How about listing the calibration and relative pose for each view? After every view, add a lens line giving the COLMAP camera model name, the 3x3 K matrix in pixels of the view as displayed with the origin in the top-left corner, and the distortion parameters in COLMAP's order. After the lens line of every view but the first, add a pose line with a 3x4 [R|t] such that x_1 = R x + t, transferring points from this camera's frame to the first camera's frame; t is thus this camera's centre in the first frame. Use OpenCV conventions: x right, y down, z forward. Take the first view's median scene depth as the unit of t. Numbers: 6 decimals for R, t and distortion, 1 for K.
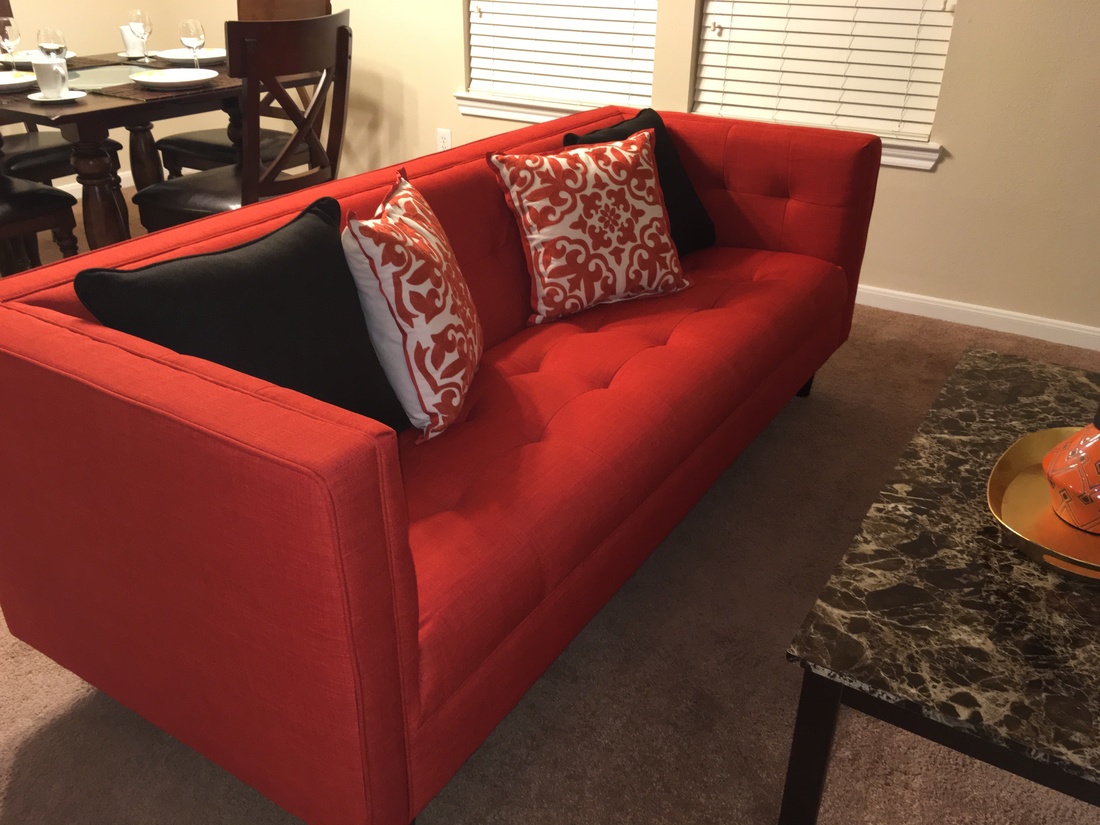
lens RADIAL K [[939.0, 0, 550.0], [0, 939.0, 412.5], [0, 0, 1]] dist [0.079940, -0.115866]
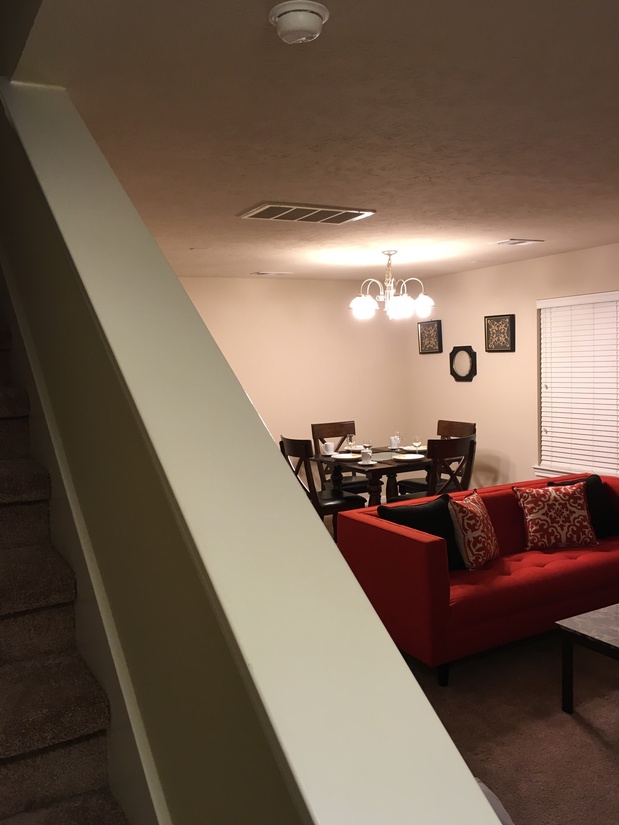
lens RADIAL K [[704.3, 0, 309.5], [0, 704.3, 412.5], [0, 0, 1]] dist [0.079940, -0.115866]
pose [[0.879488, -0.005236, -0.475893, 0.392784], [-0.179109, 0.922783, -0.341162, 0.330346], [0.440932, 0.385284, 0.810639, -0.999544]]
